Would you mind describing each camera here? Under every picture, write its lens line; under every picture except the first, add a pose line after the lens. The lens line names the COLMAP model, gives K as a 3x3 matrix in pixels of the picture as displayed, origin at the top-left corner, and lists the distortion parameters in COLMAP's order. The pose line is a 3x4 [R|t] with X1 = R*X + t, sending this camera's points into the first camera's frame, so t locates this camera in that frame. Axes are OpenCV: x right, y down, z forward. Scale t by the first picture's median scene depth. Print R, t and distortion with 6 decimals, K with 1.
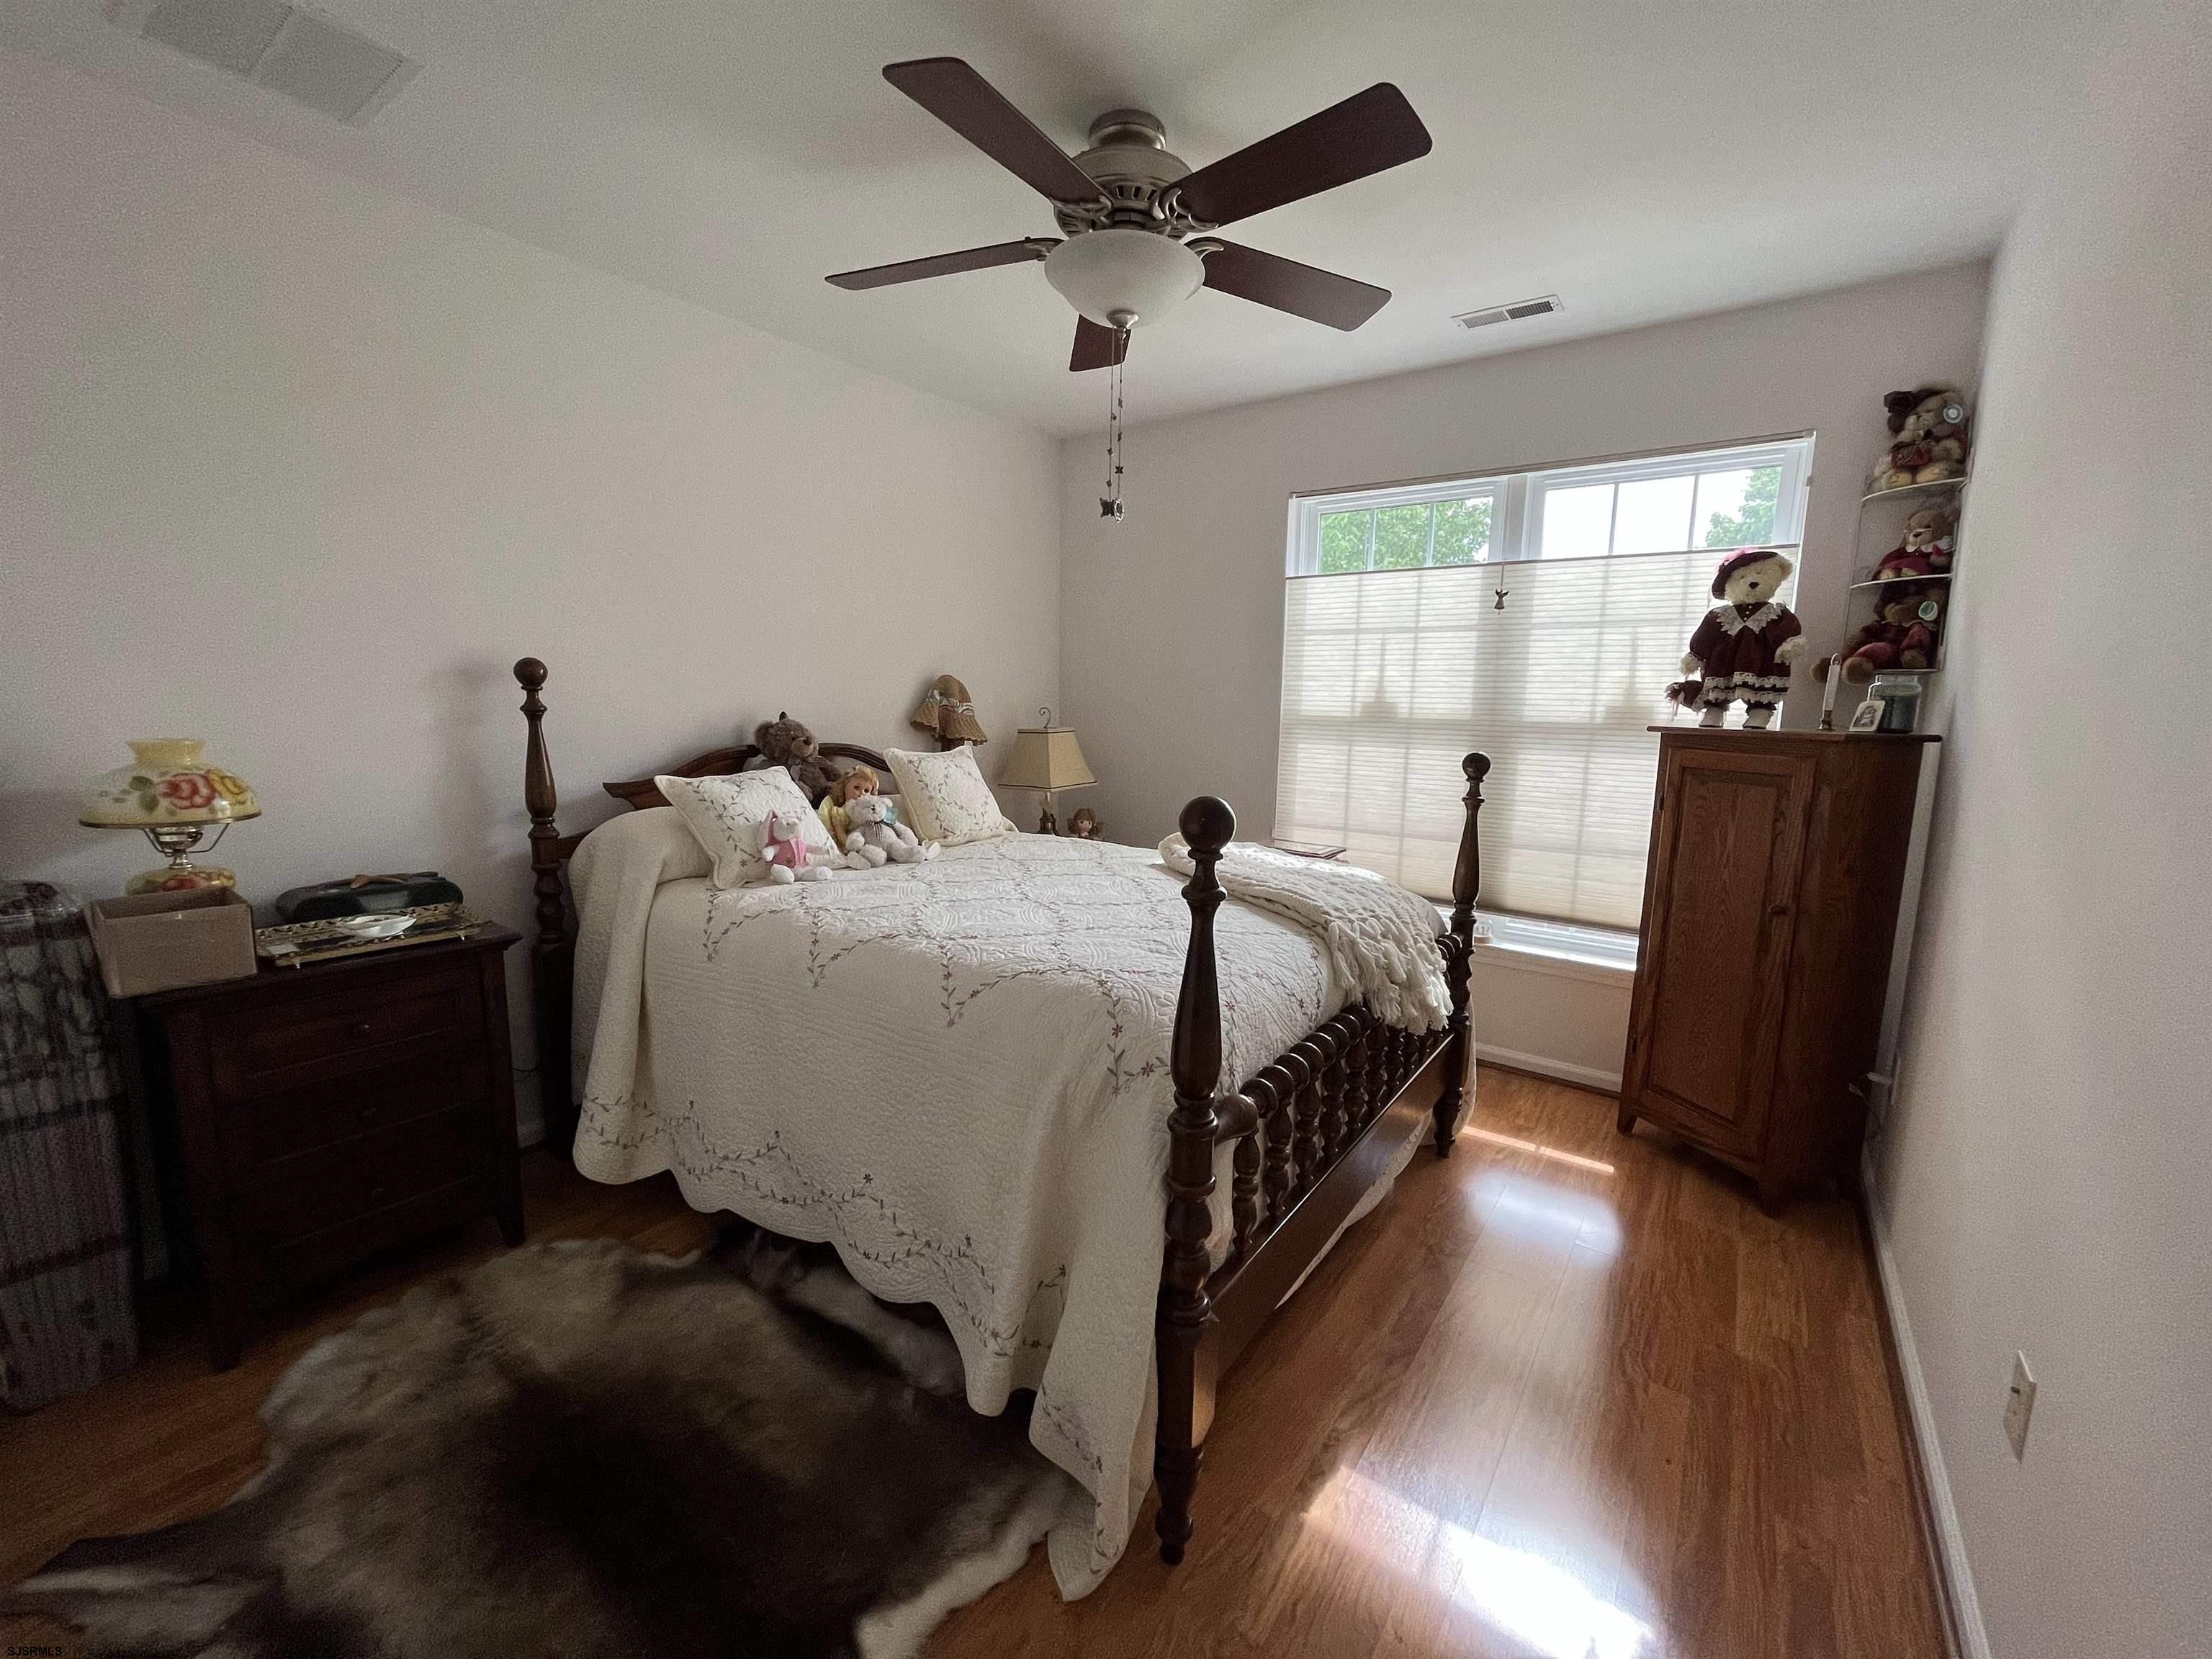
lens RADIAL K [[891.0, 0, 1103.7], [0, 891.0, 827.8], [0, 0, 1]] dist [-0.001580, -0.000339]
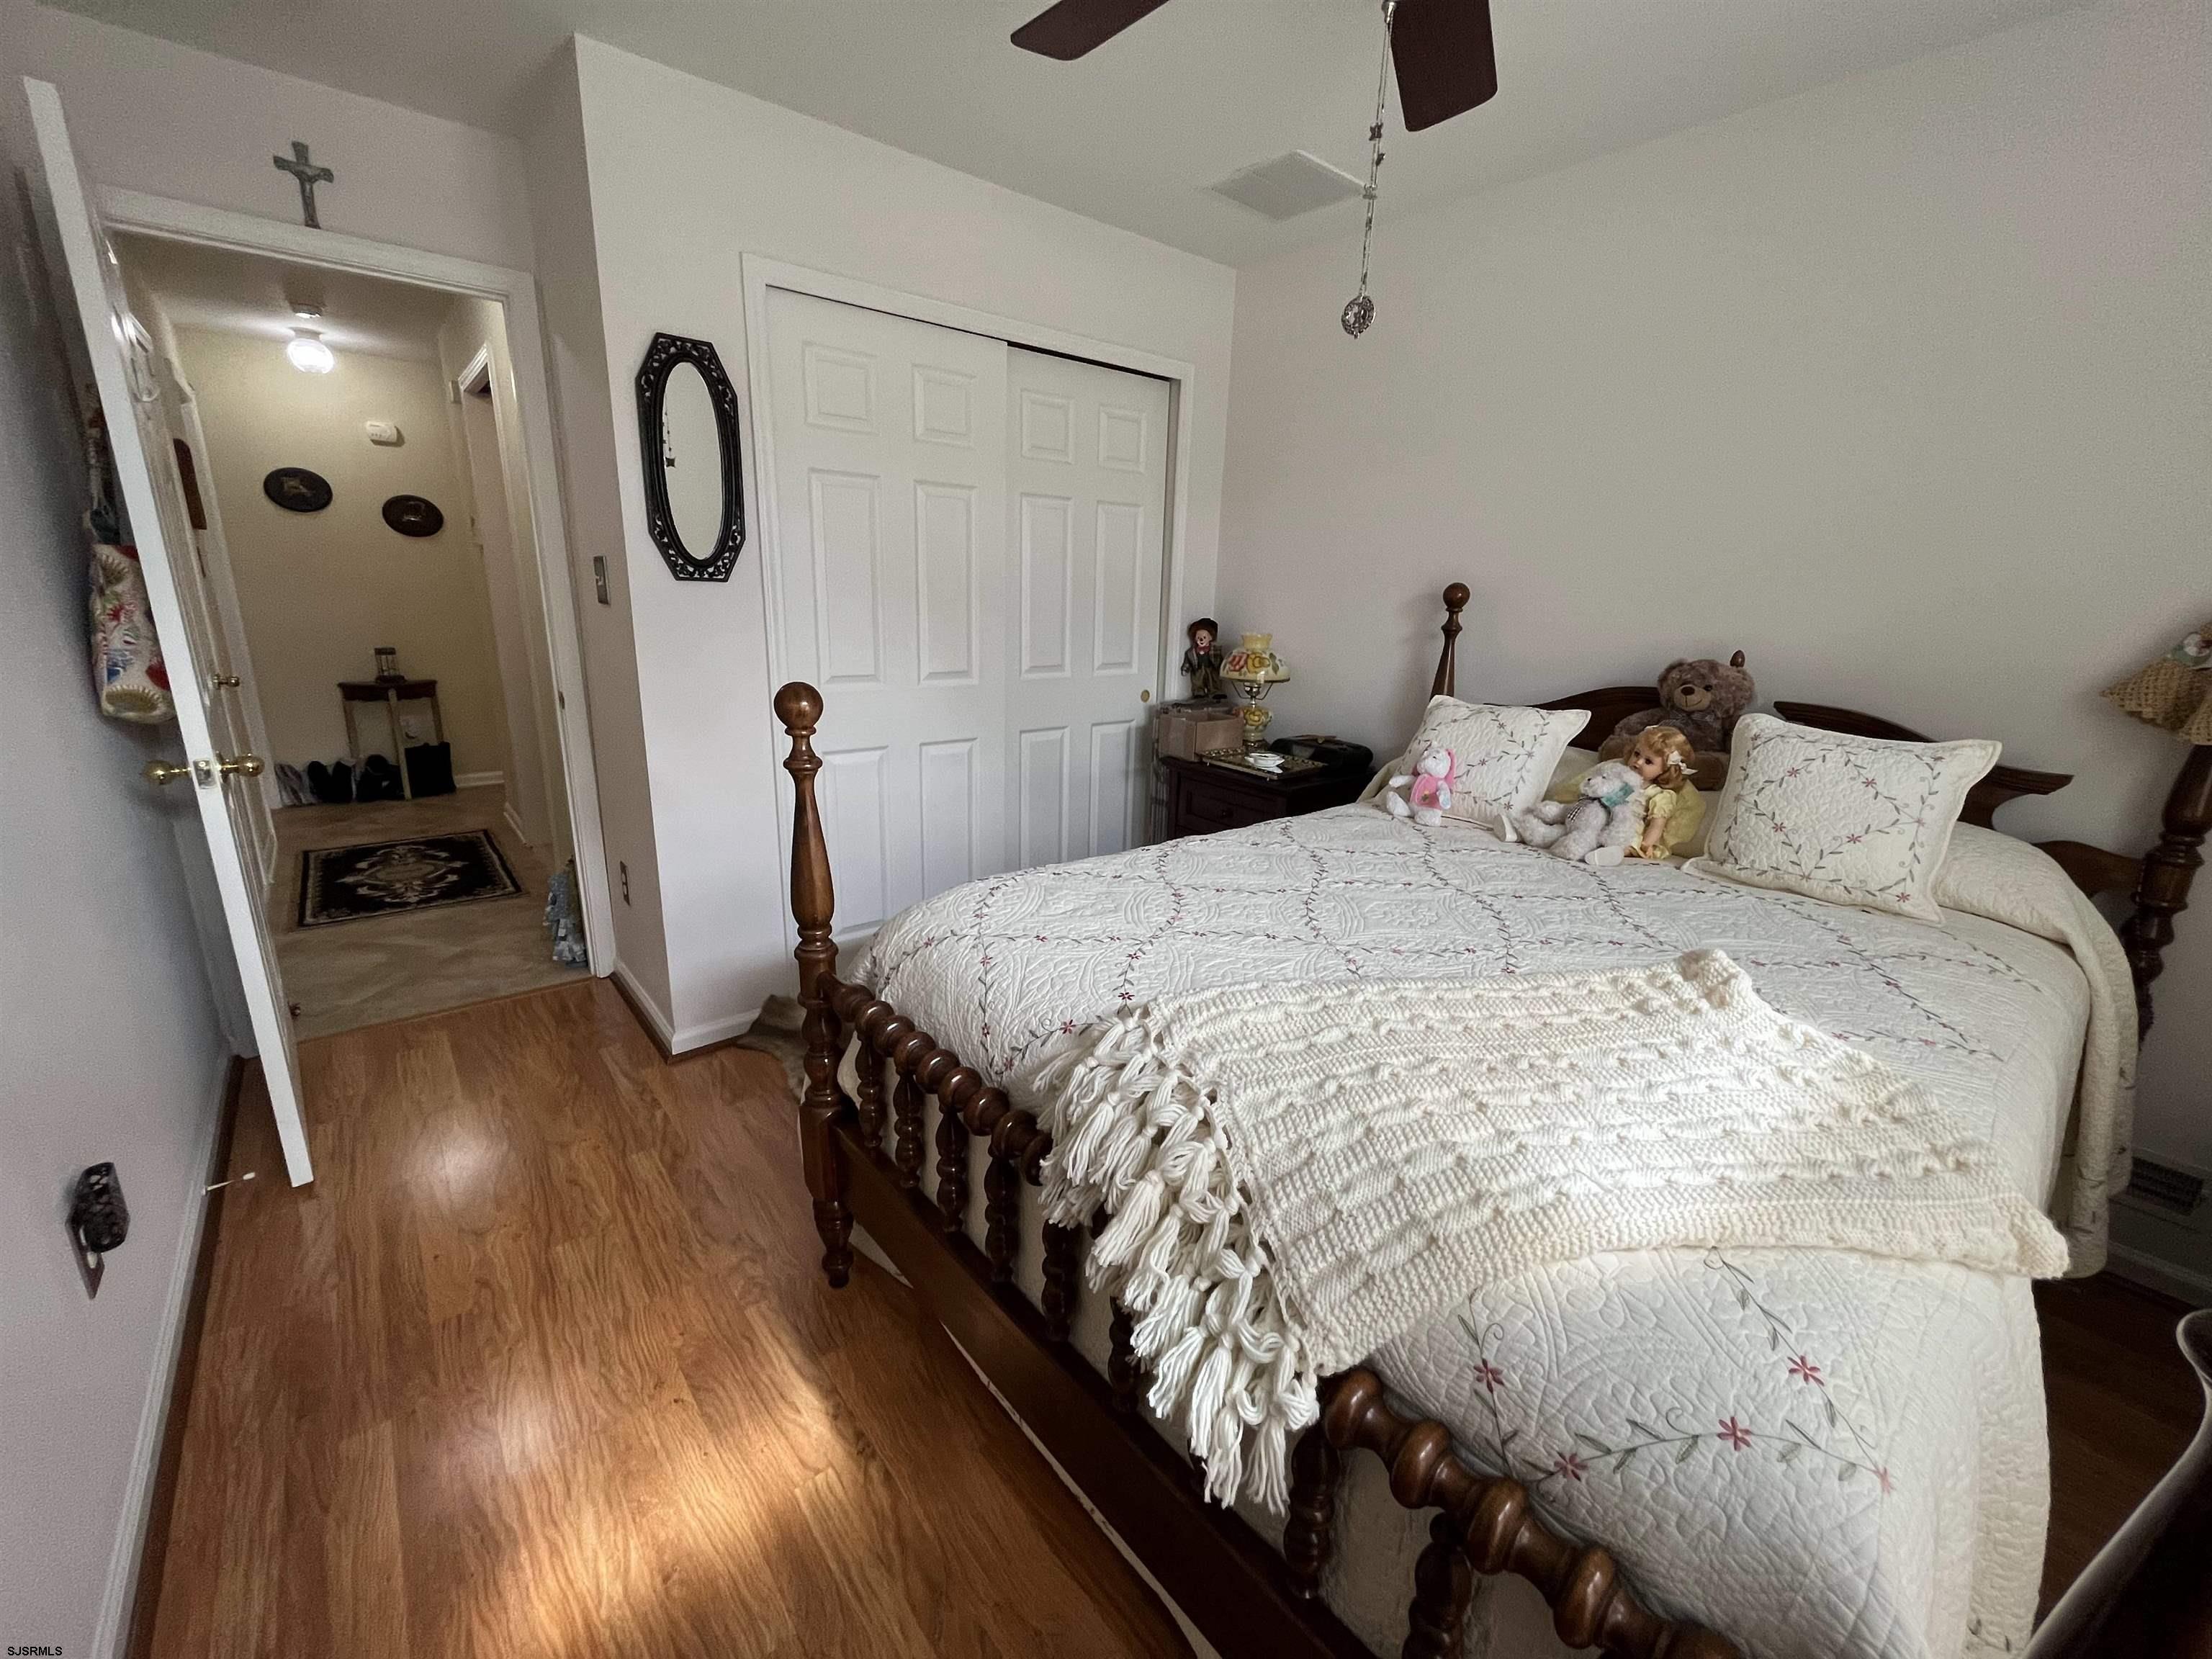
lens RADIAL K [[891.0, 0, 1103.7], [0, 891.0, 827.8], [0, 0, 1]] dist [-0.001580, -0.000339]
pose [[-0.281759, 0.230775, -0.931319, 0.755323], [-0.183192, 0.939850, 0.288311, -0.171512], [0.941835, 0.251845, -0.222535, 1.091104]]
